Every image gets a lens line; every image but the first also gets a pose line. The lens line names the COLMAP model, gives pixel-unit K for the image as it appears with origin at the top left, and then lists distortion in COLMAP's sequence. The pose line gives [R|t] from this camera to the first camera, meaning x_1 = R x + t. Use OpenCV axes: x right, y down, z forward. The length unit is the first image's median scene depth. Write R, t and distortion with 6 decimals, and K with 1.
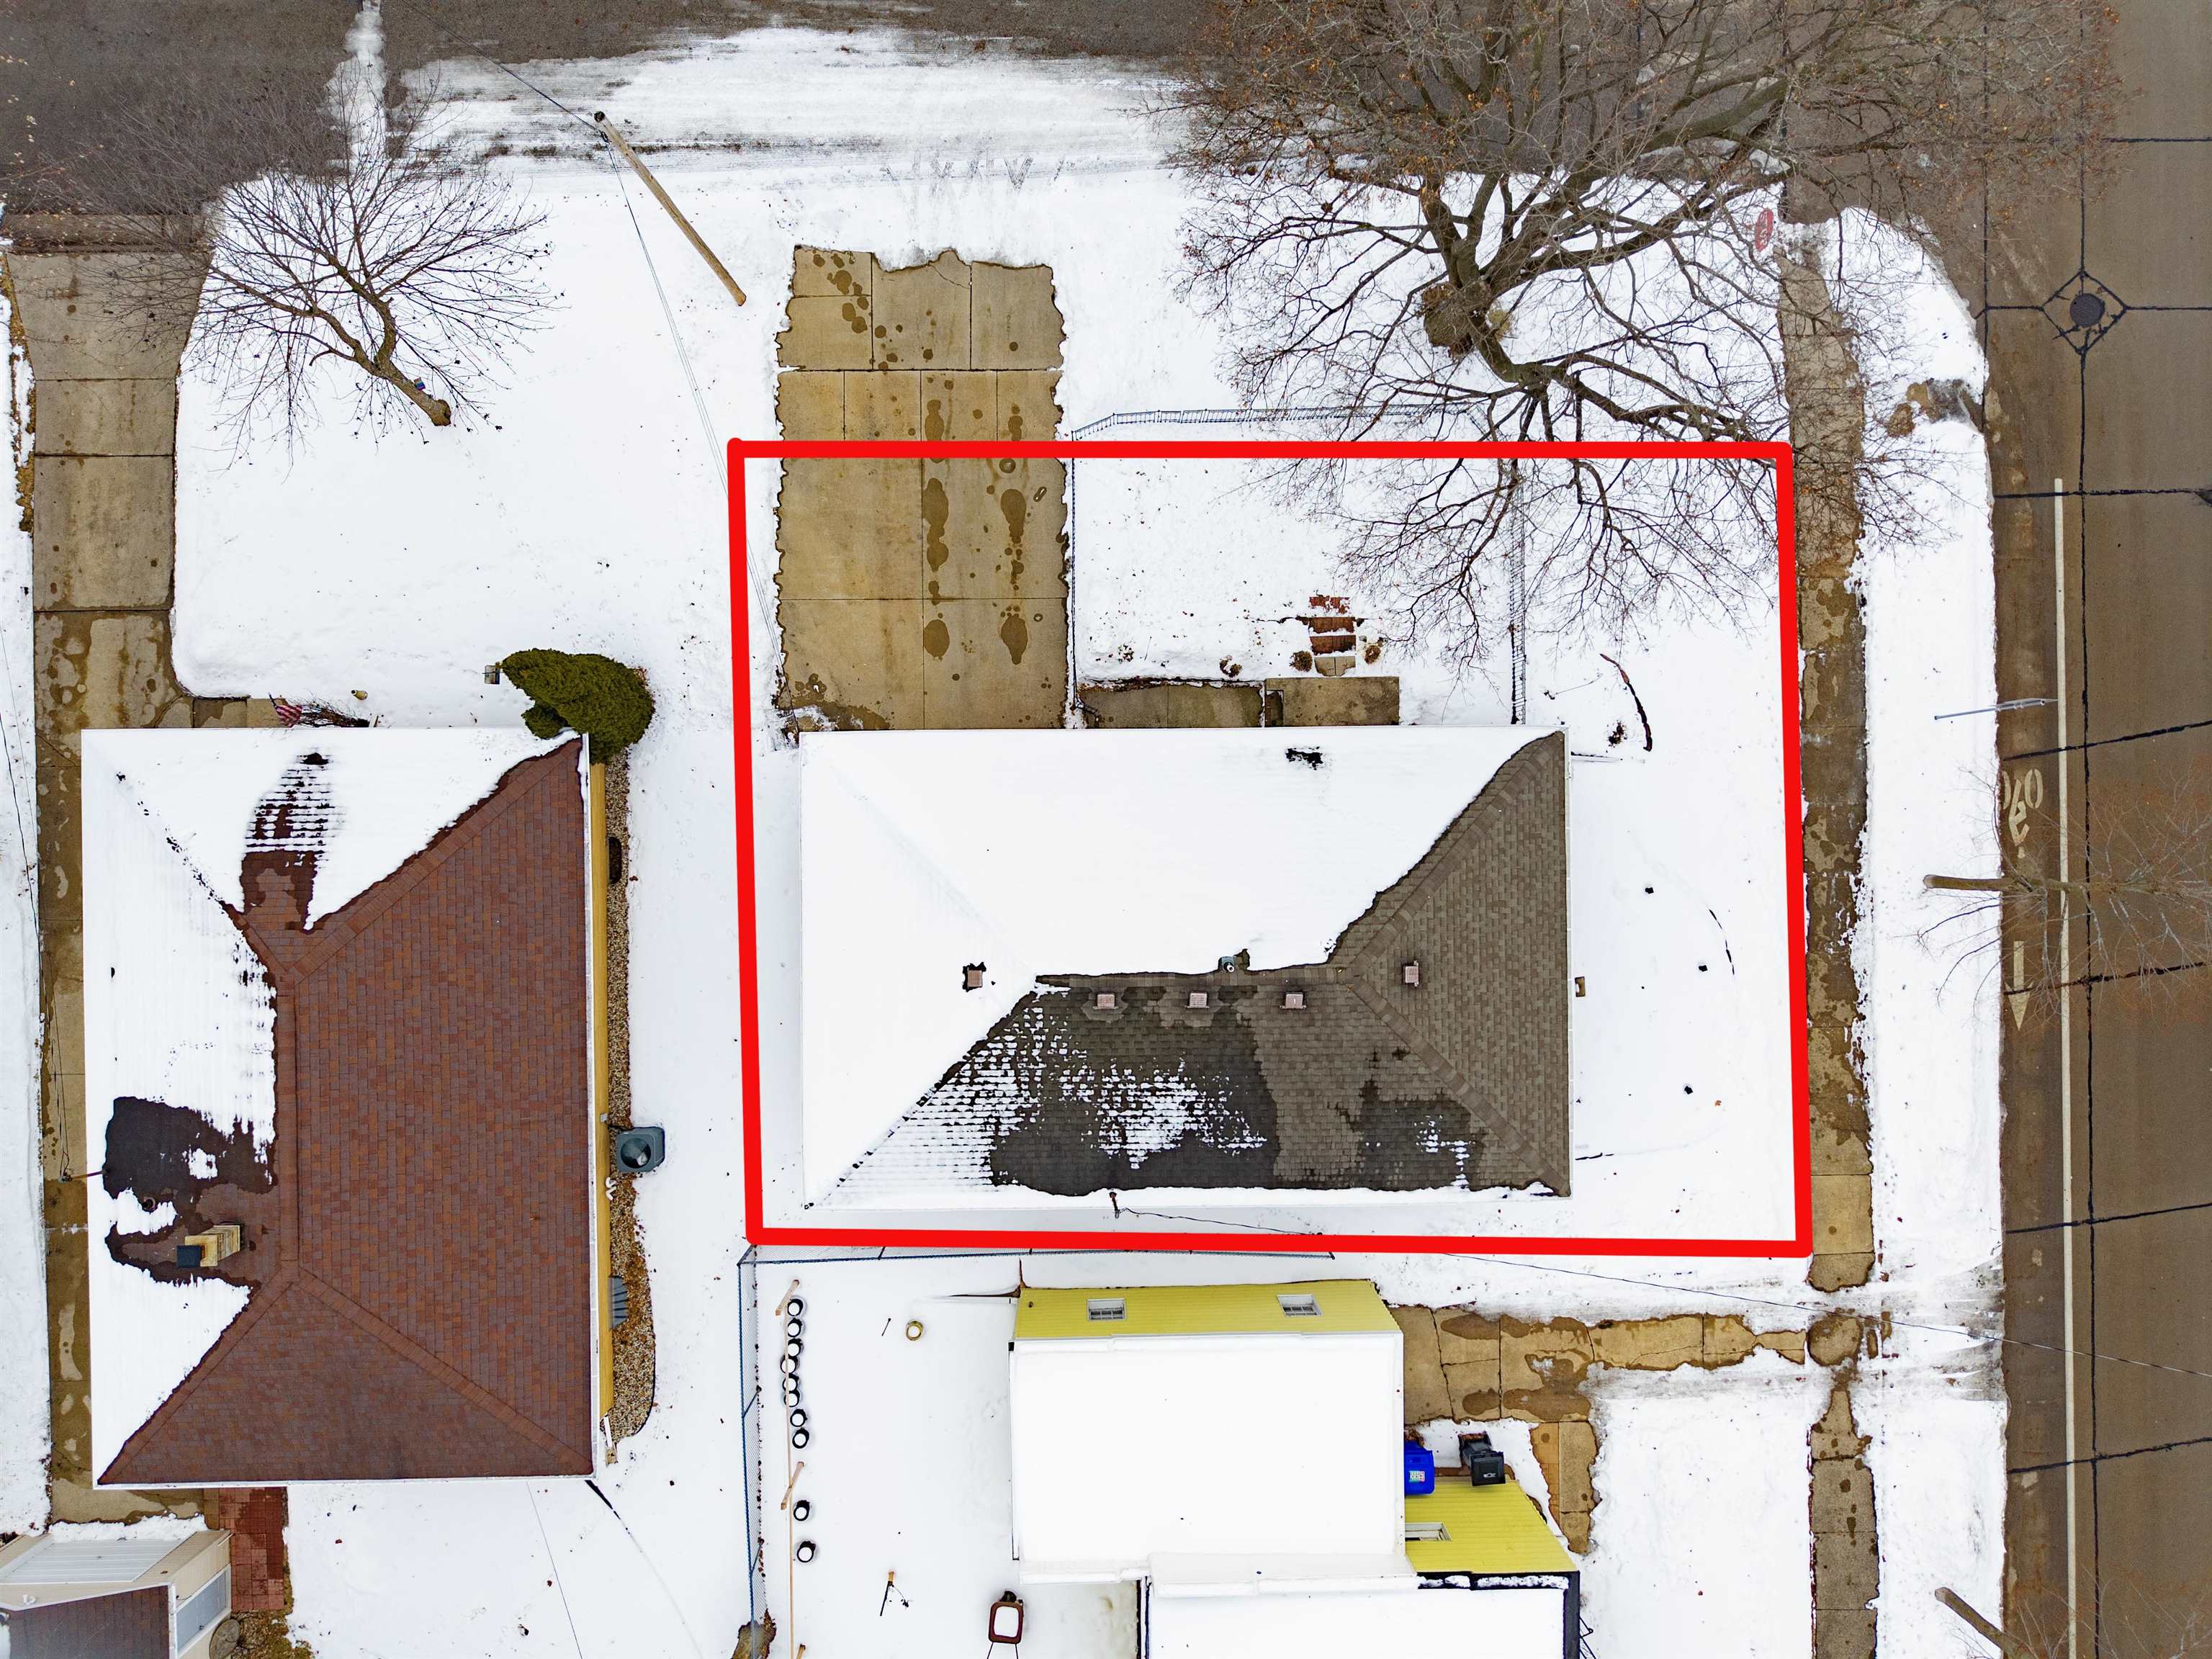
lens RADIAL K [[1487.0, 0, 1105.1], [0, 1487.0, 847.5], [0, 0, 1]] dist [0.019428, -0.015754]
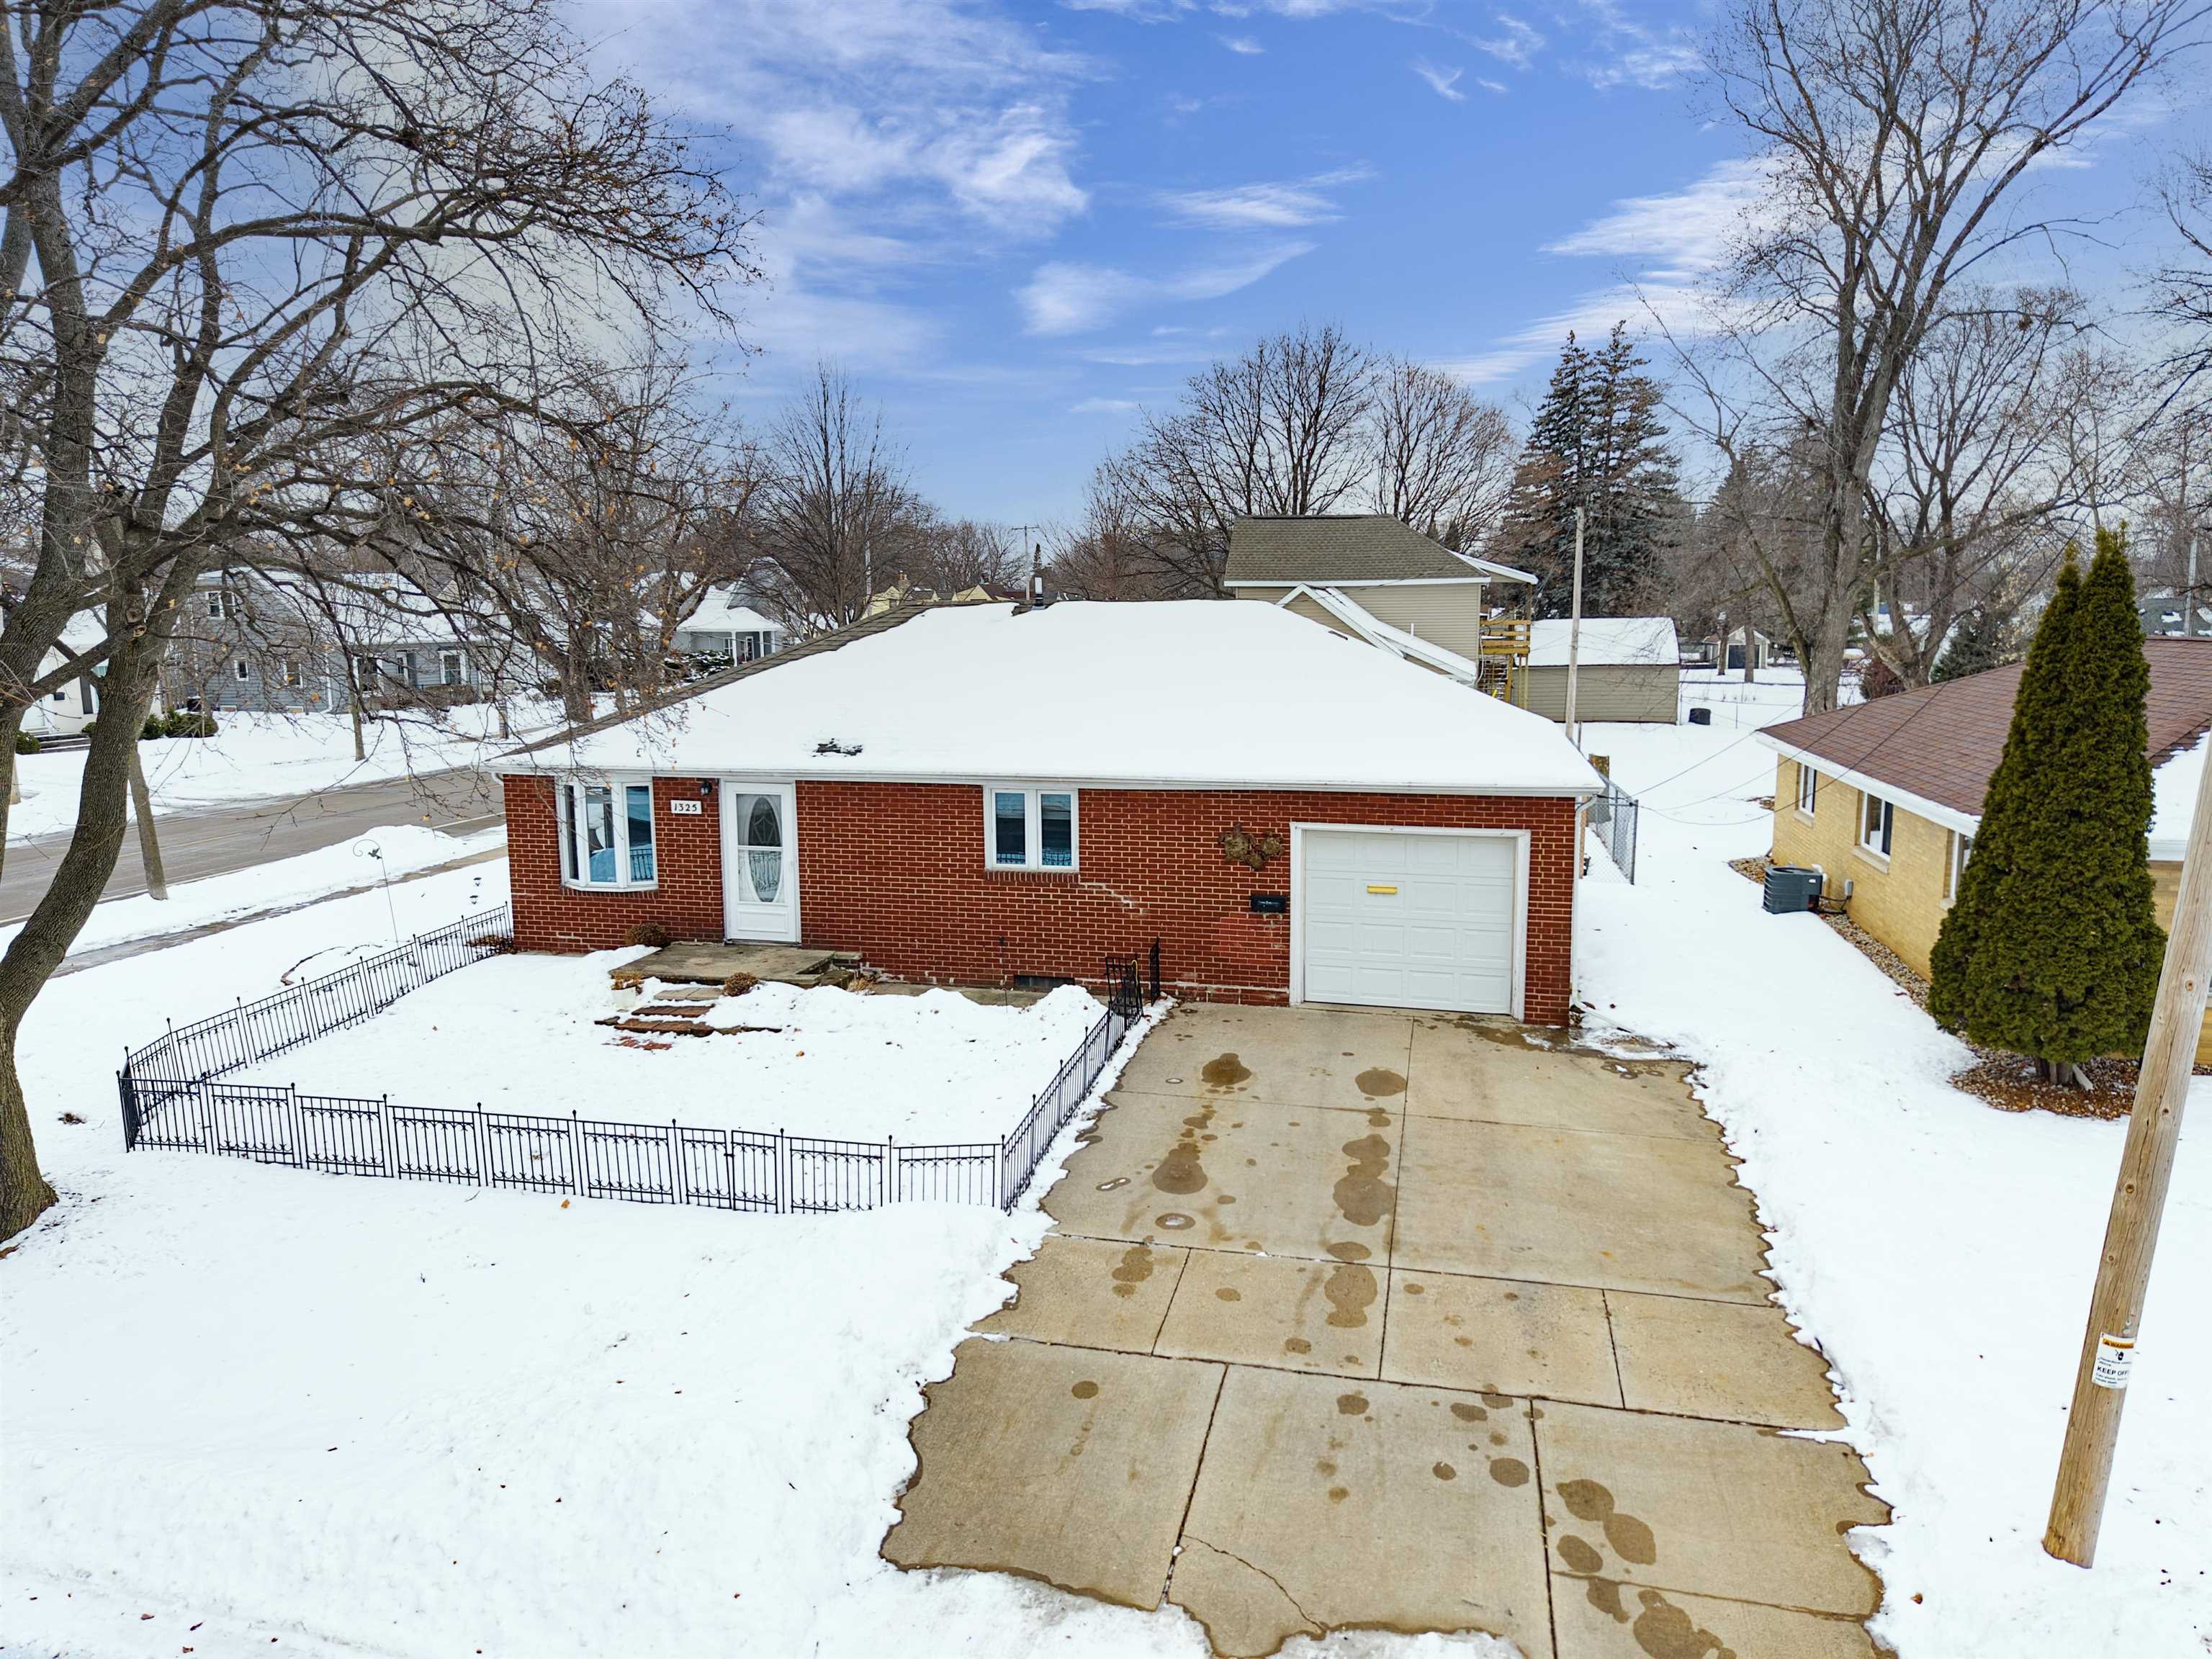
lens RADIAL K [[1487.0, 0, 1115.8], [0, 1487.0, 826.0], [0, 0, 1]] dist [0.019428, -0.015754]
pose [[-0.972202, -0.057775, 0.226904, -0.135202], [0.233228, -0.153350, 0.960254, -0.631545], [-0.020683, 0.986481, 0.162562, 0.830389]]
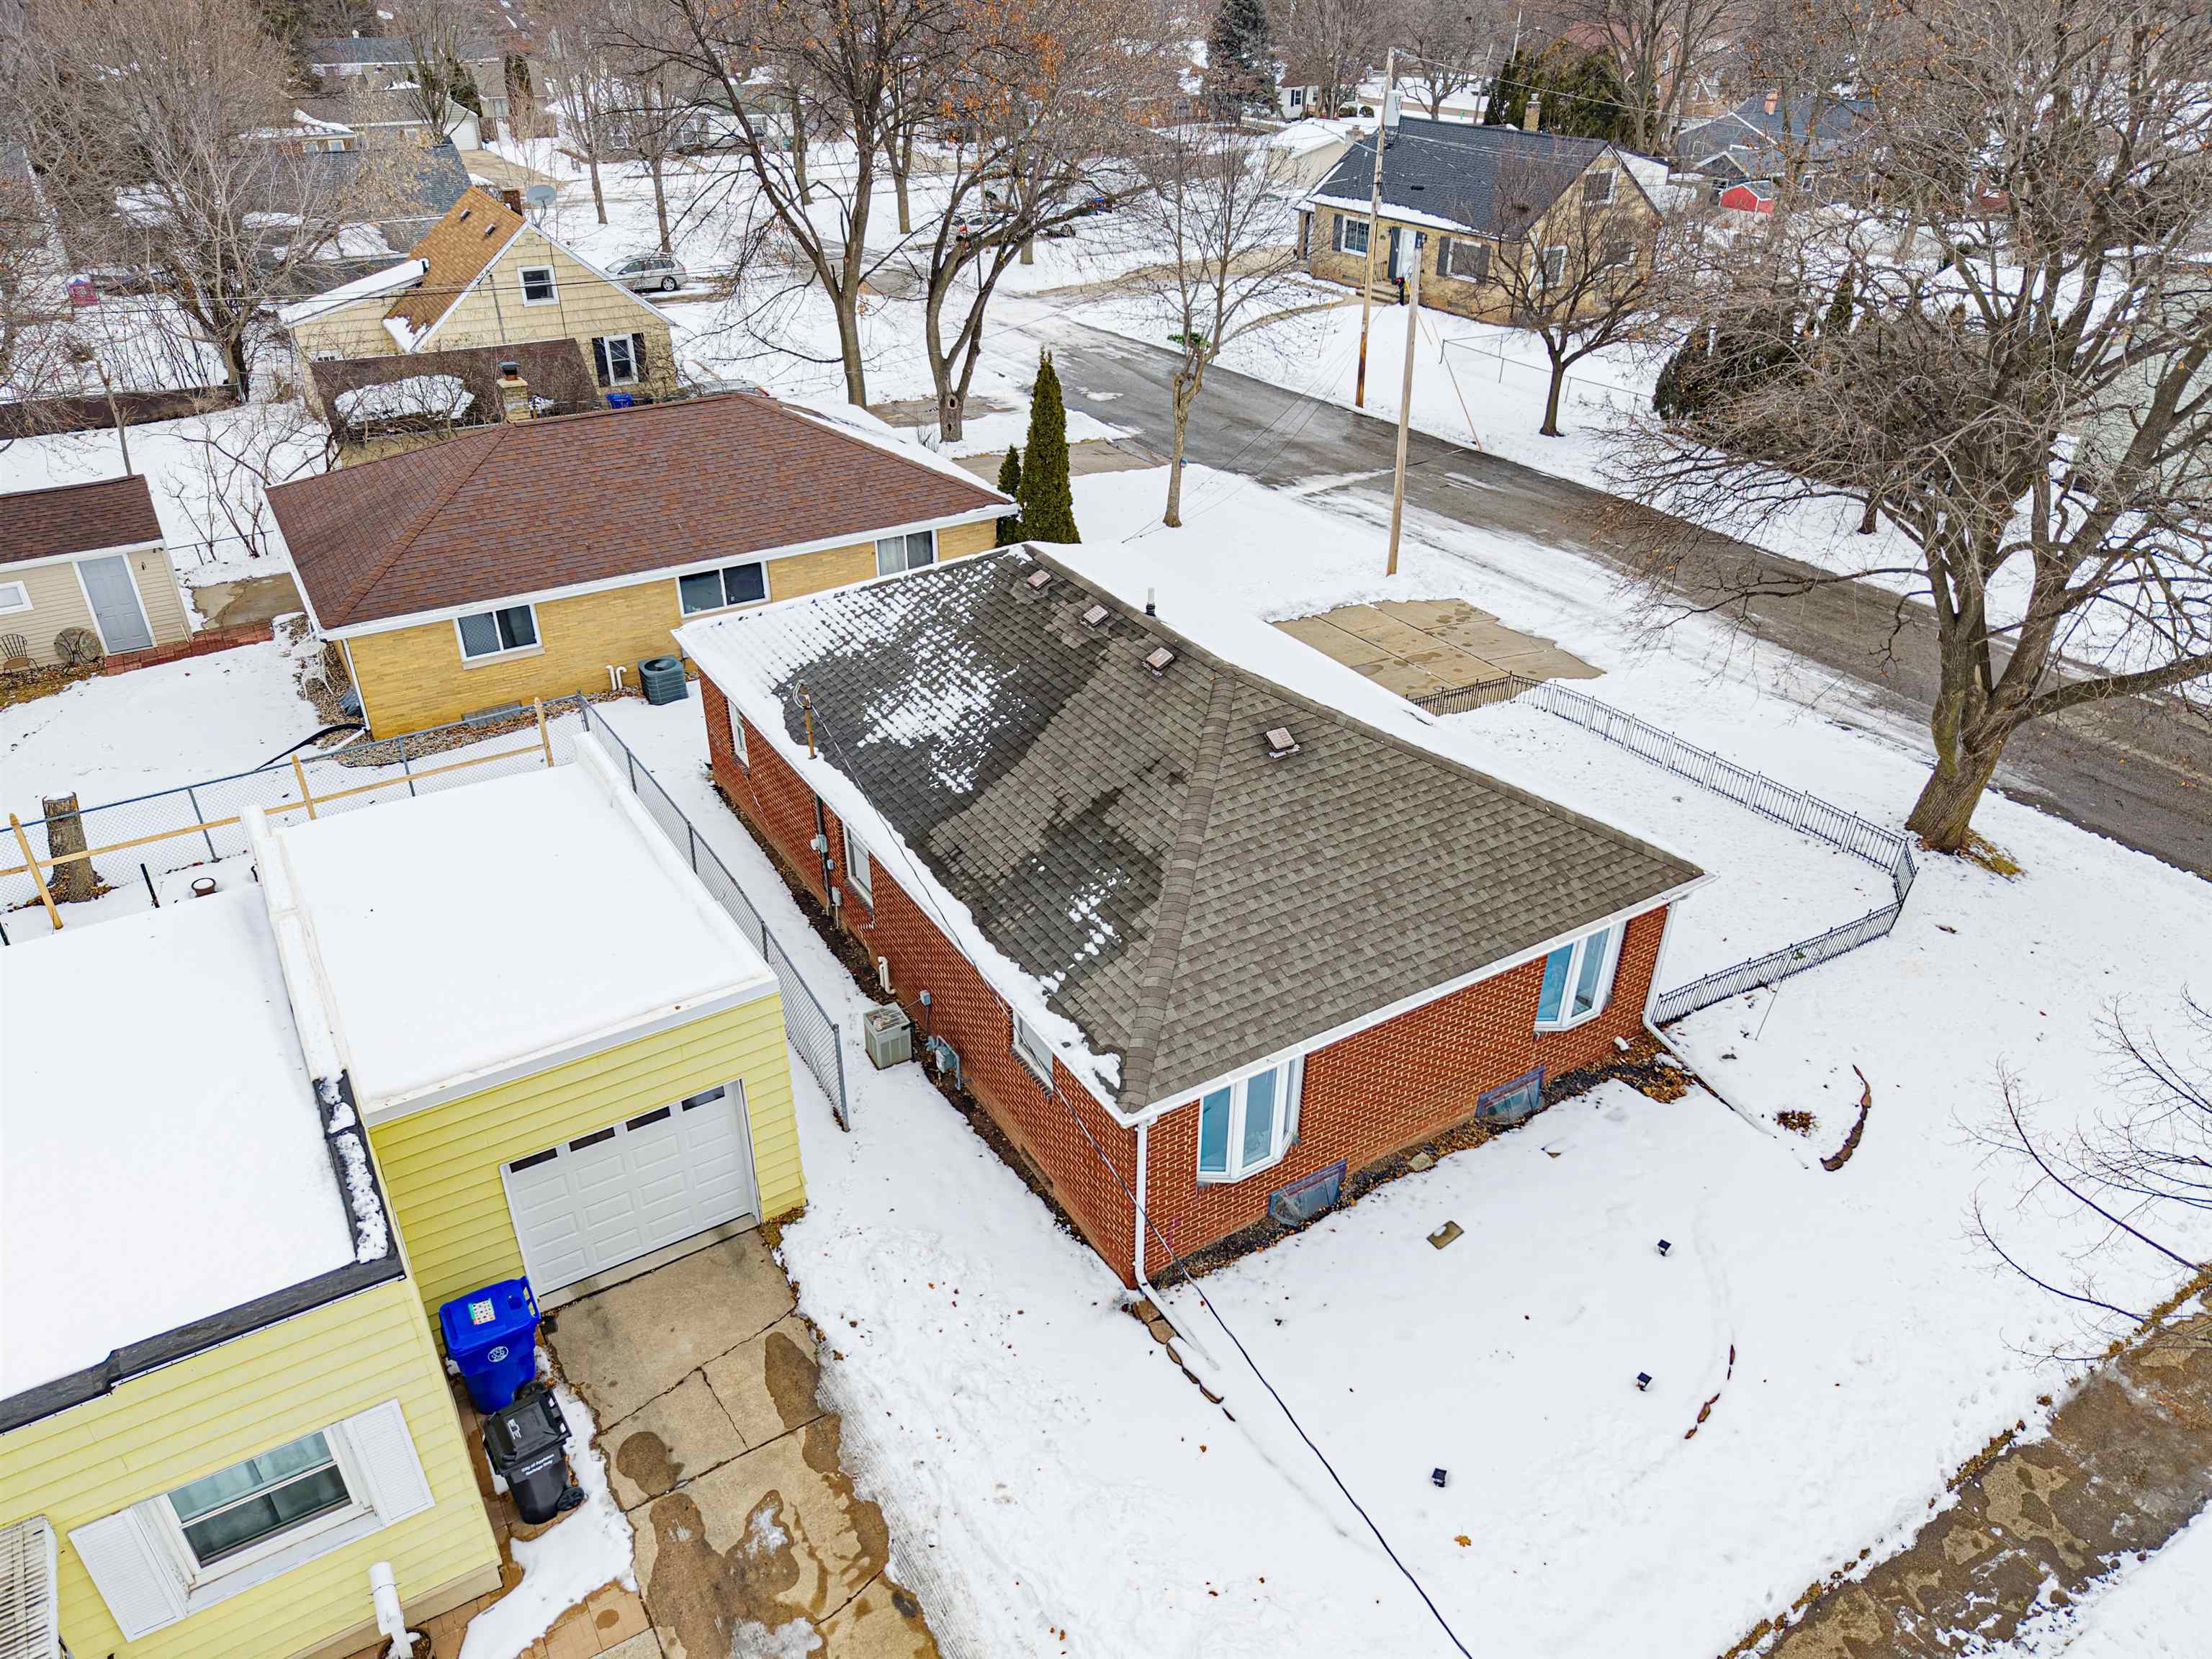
lens RADIAL K [[1487.0, 0, 1103.7], [0, 1487.0, 833.9], [0, 0, 1]] dist [0.019428, -0.015754]
pose [[0.518105, 0.410629, -0.750300, 0.609683], [-0.855315, 0.246922, -0.455484, 0.420022], [-0.001769, 0.877732, 0.479149, 0.602605]]
